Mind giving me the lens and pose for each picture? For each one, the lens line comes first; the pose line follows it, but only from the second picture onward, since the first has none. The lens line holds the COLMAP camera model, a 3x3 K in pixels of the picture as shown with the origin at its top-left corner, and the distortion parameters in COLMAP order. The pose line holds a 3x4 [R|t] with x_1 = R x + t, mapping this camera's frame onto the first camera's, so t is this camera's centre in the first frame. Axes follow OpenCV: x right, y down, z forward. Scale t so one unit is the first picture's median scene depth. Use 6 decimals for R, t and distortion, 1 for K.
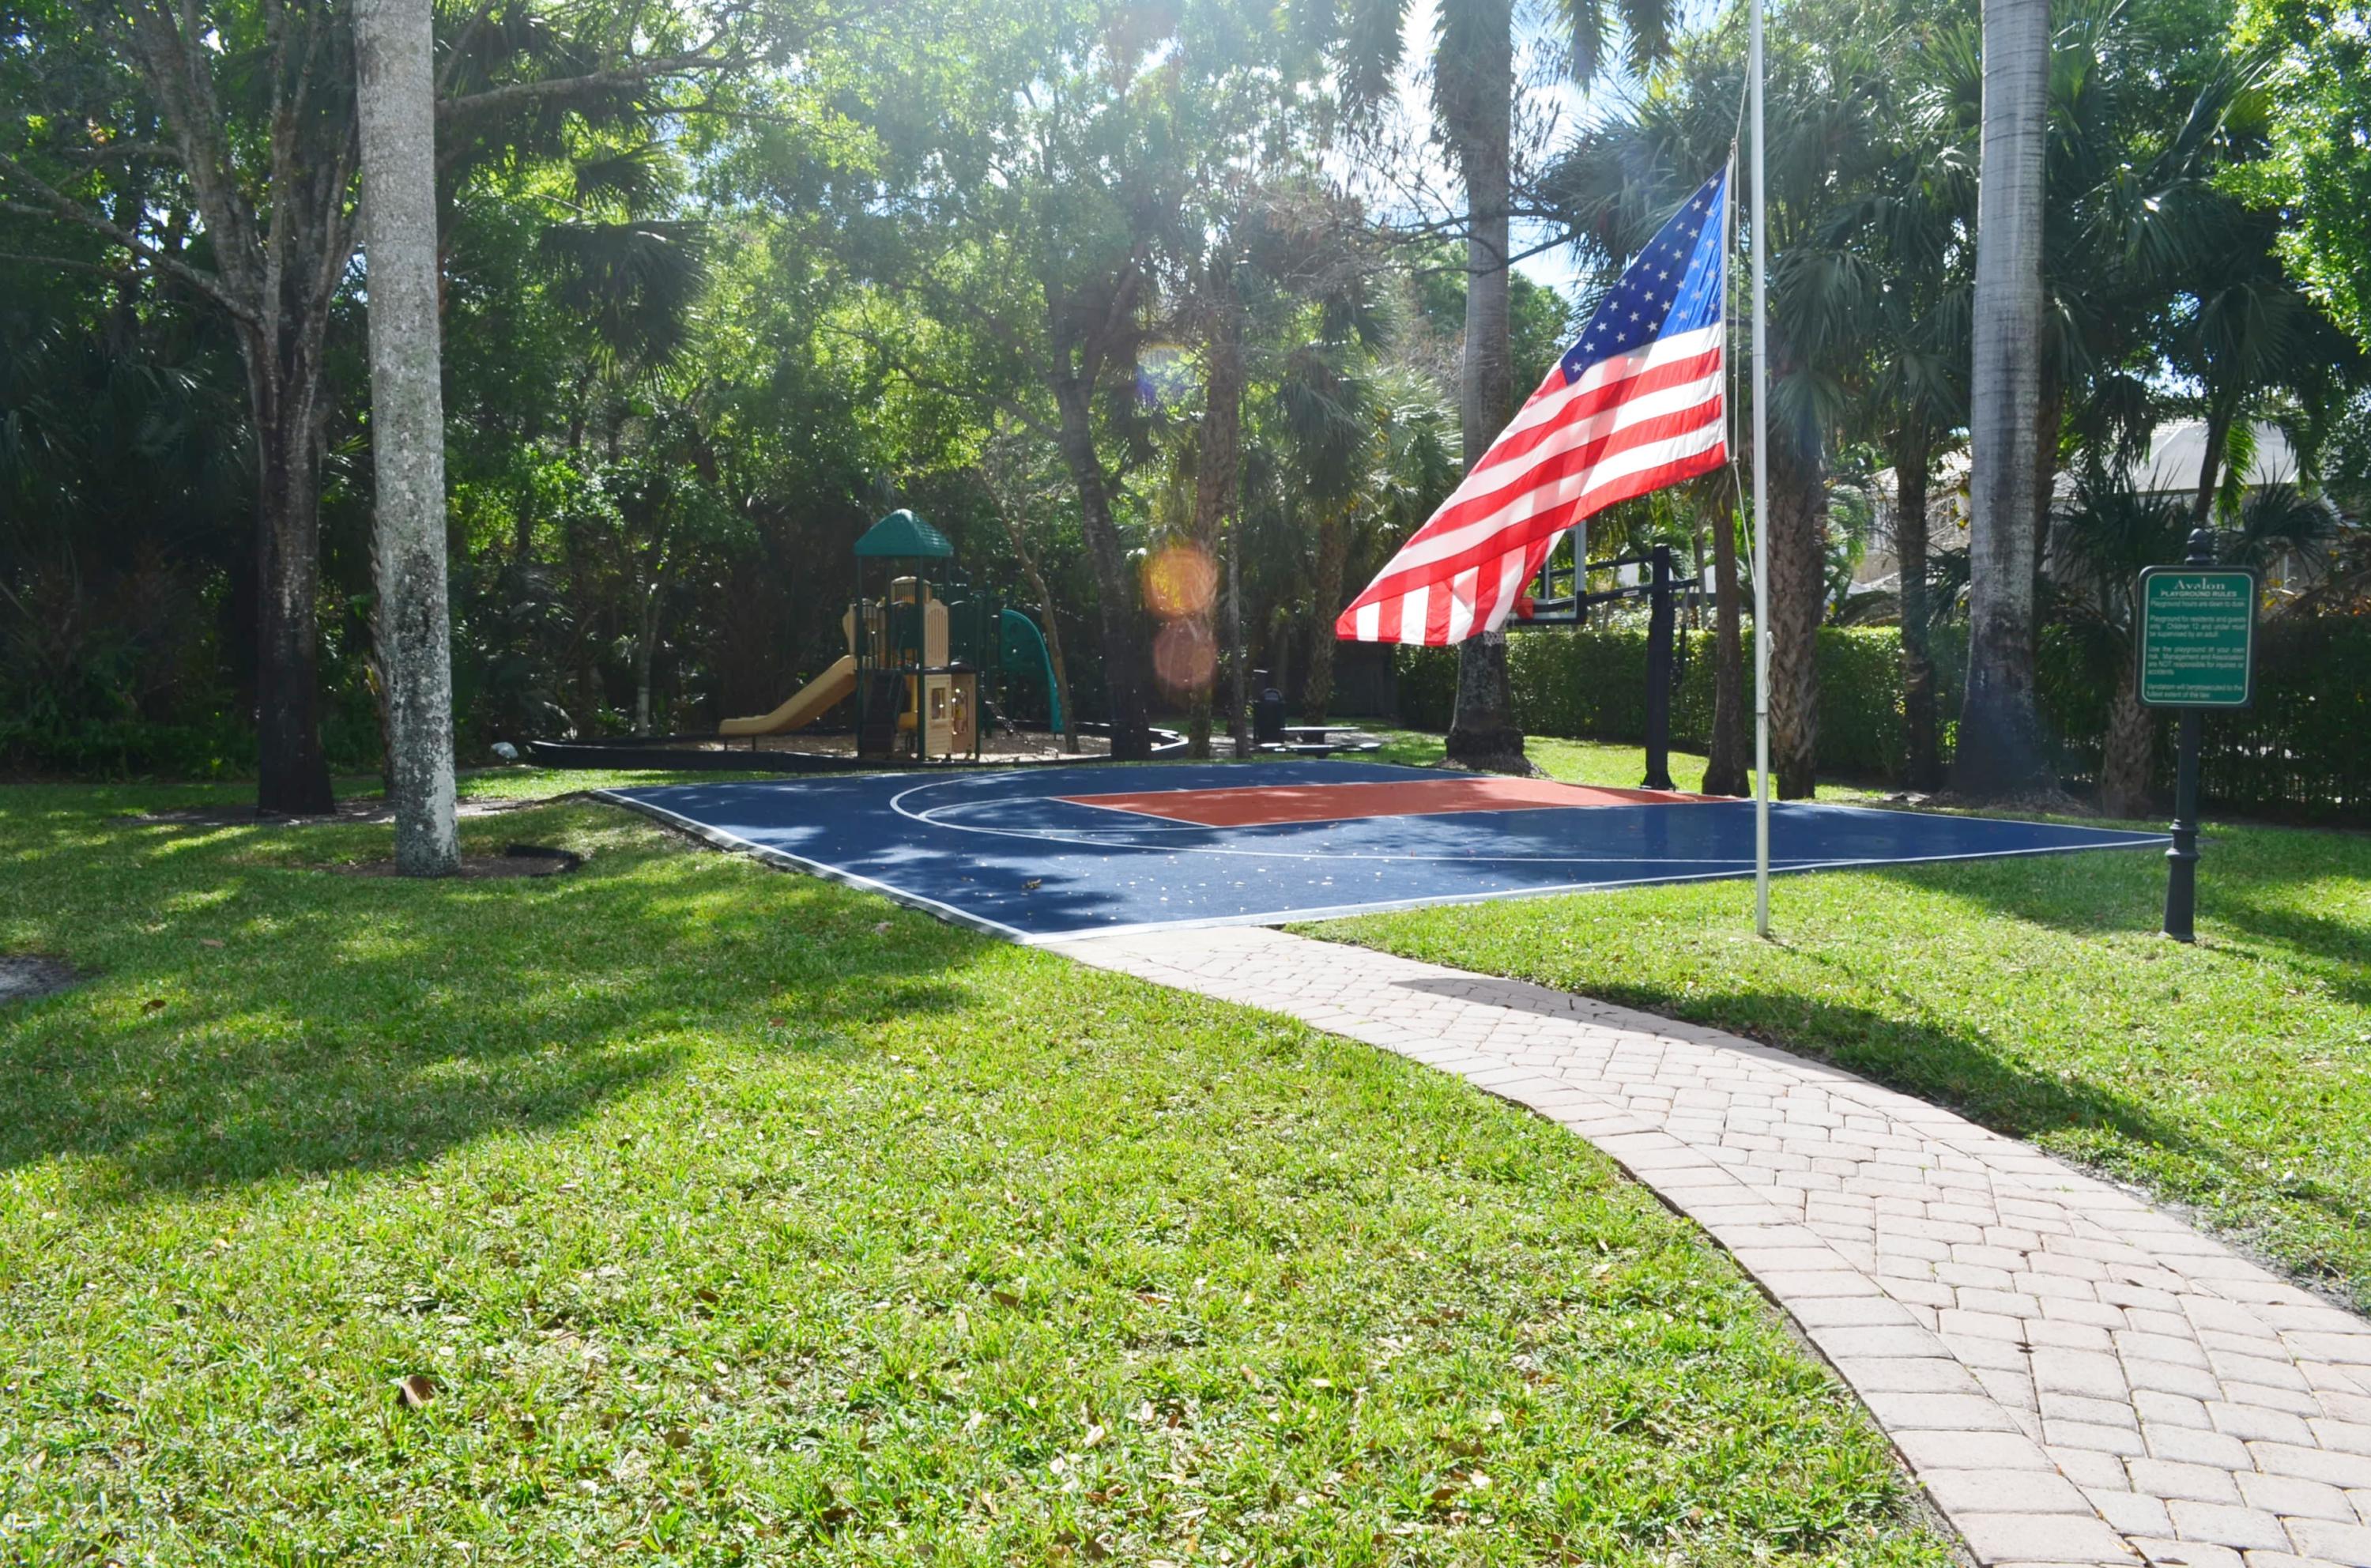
lens RADIAL K [[1843.5, 0, 1185.5], [0, 1843.5, 784.0], [0, 0, 1]] dist [-0.006162, -0.003670]
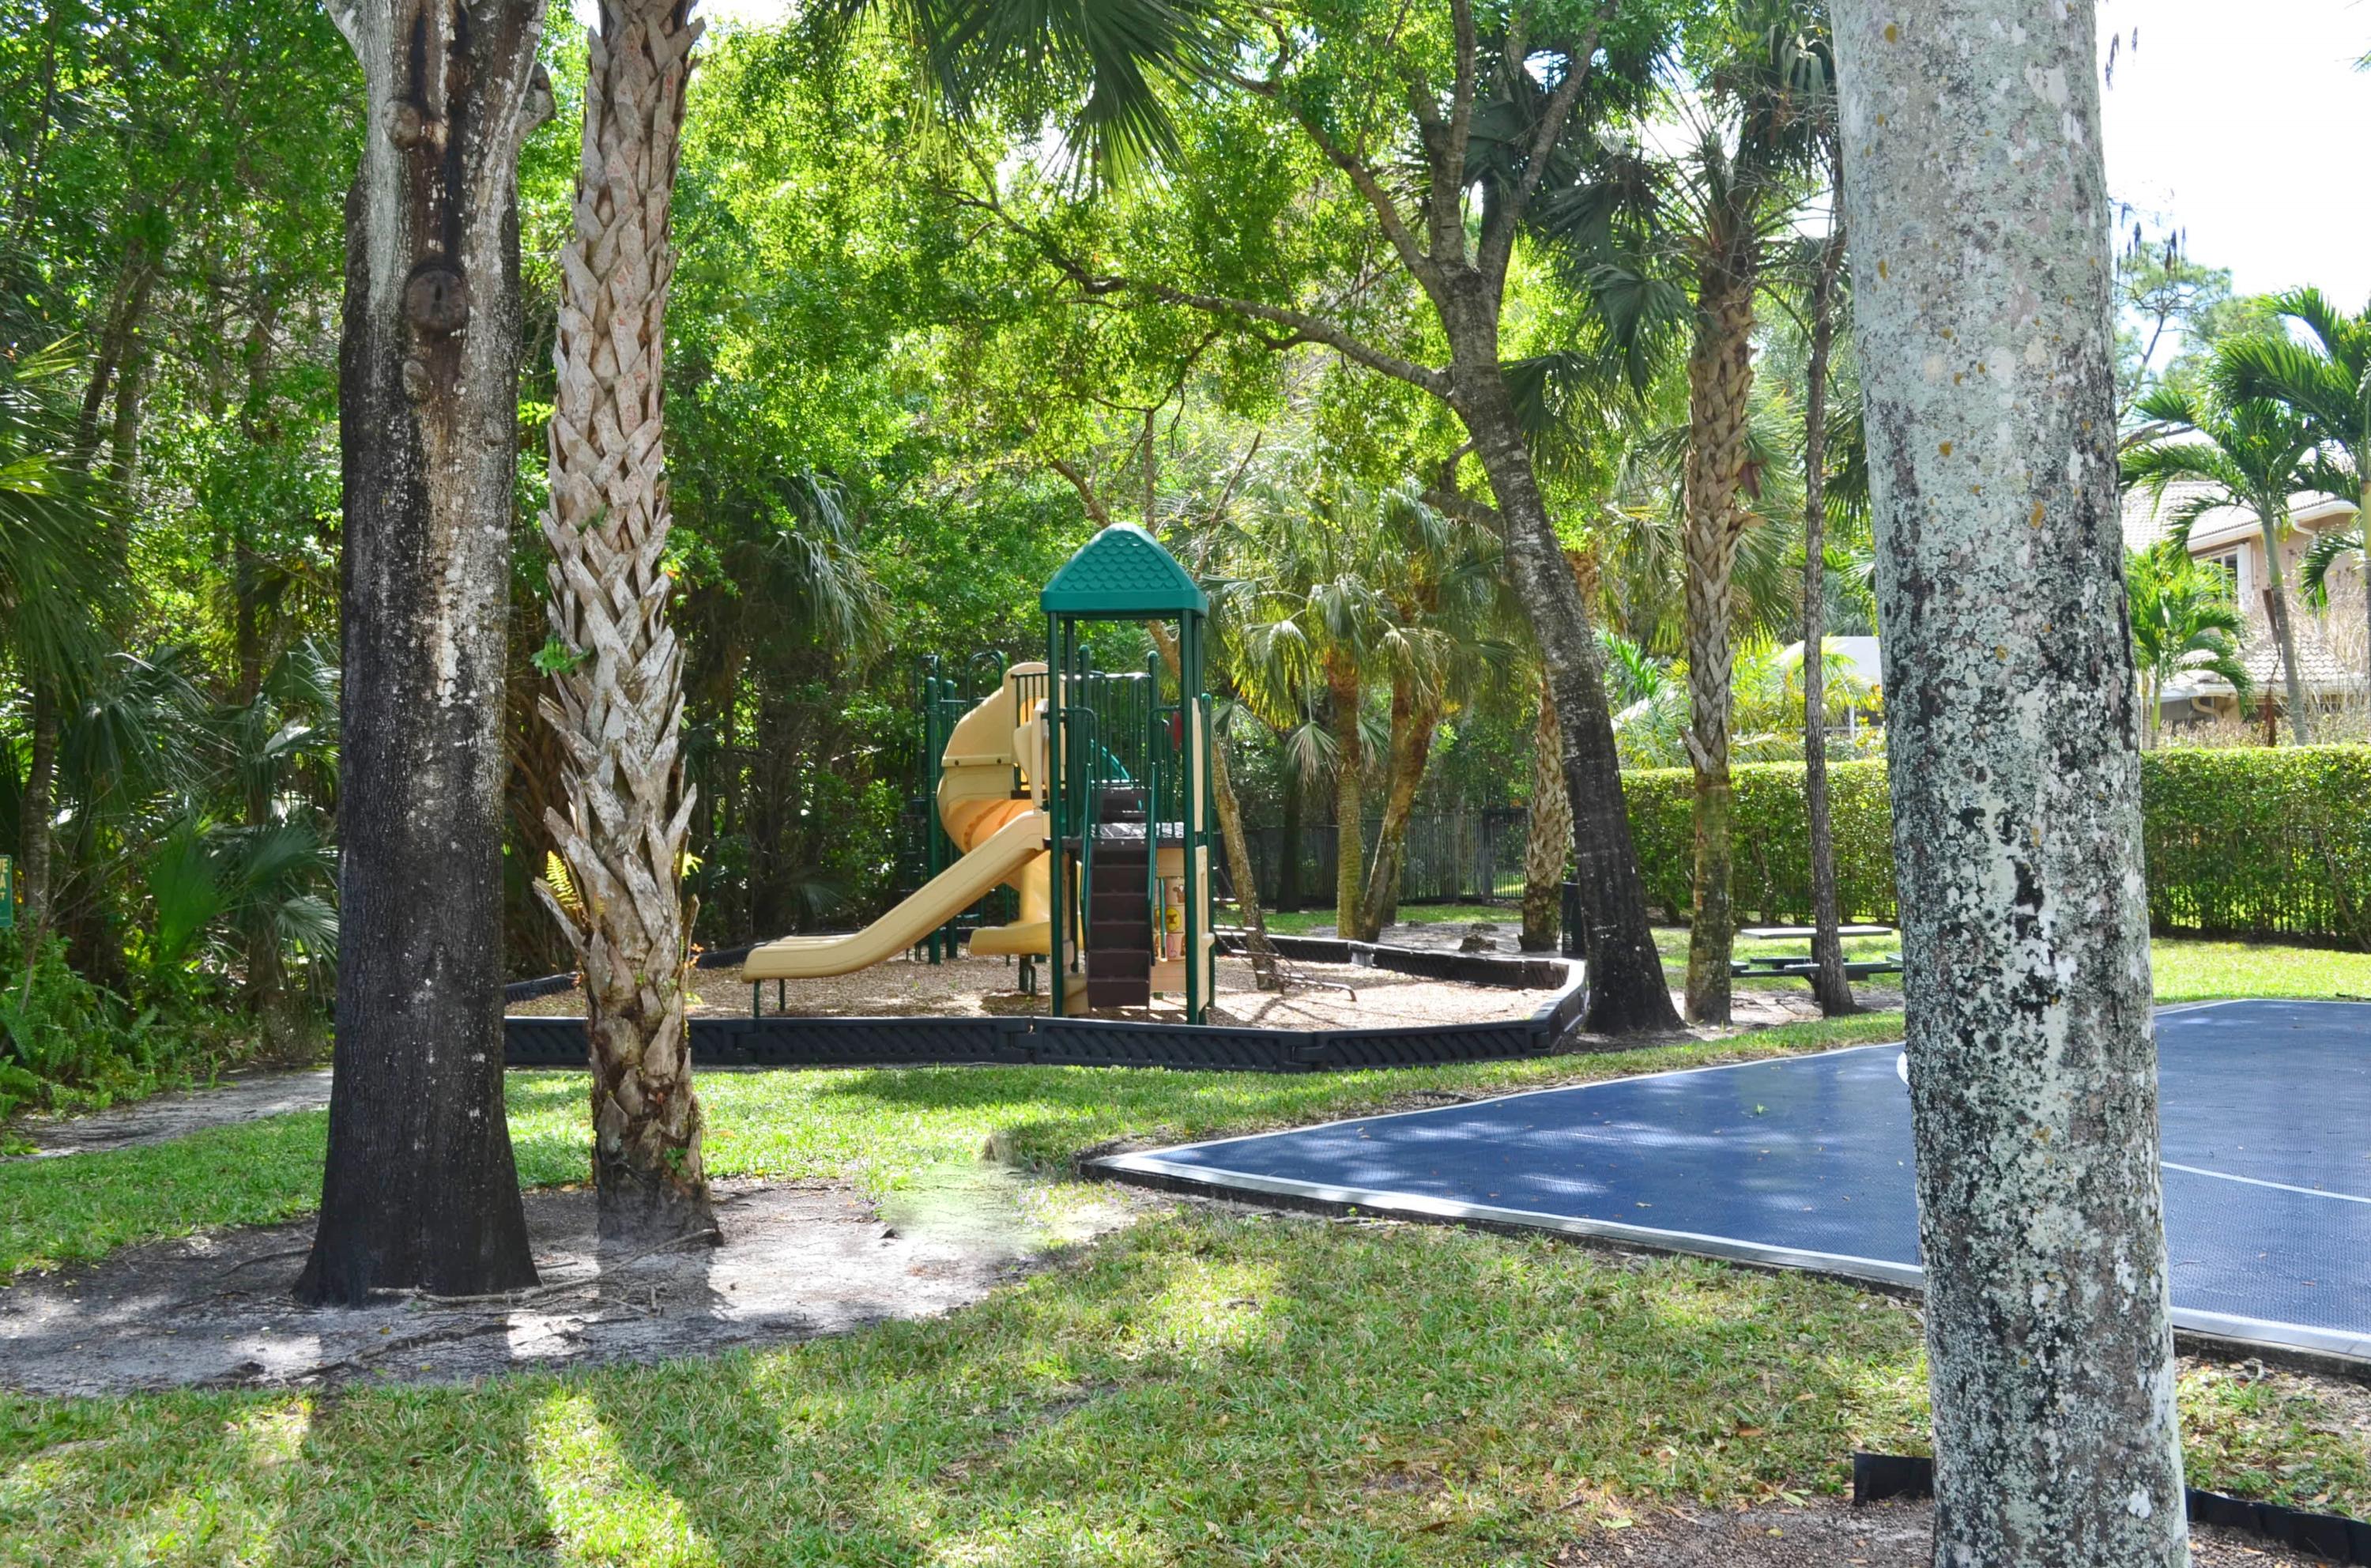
lens RADIAL K [[2508.1, 0, 1185.5], [0, 2508.1, 784.0], [0, 0, 1]] dist [-0.017559, -0.005824]
pose [[0.977268, -0.010792, 0.211734, -0.604017], [0.028995, 0.996123, -0.083054, -0.045746], [-0.210017, 0.087305, 0.973792, 0.704839]]
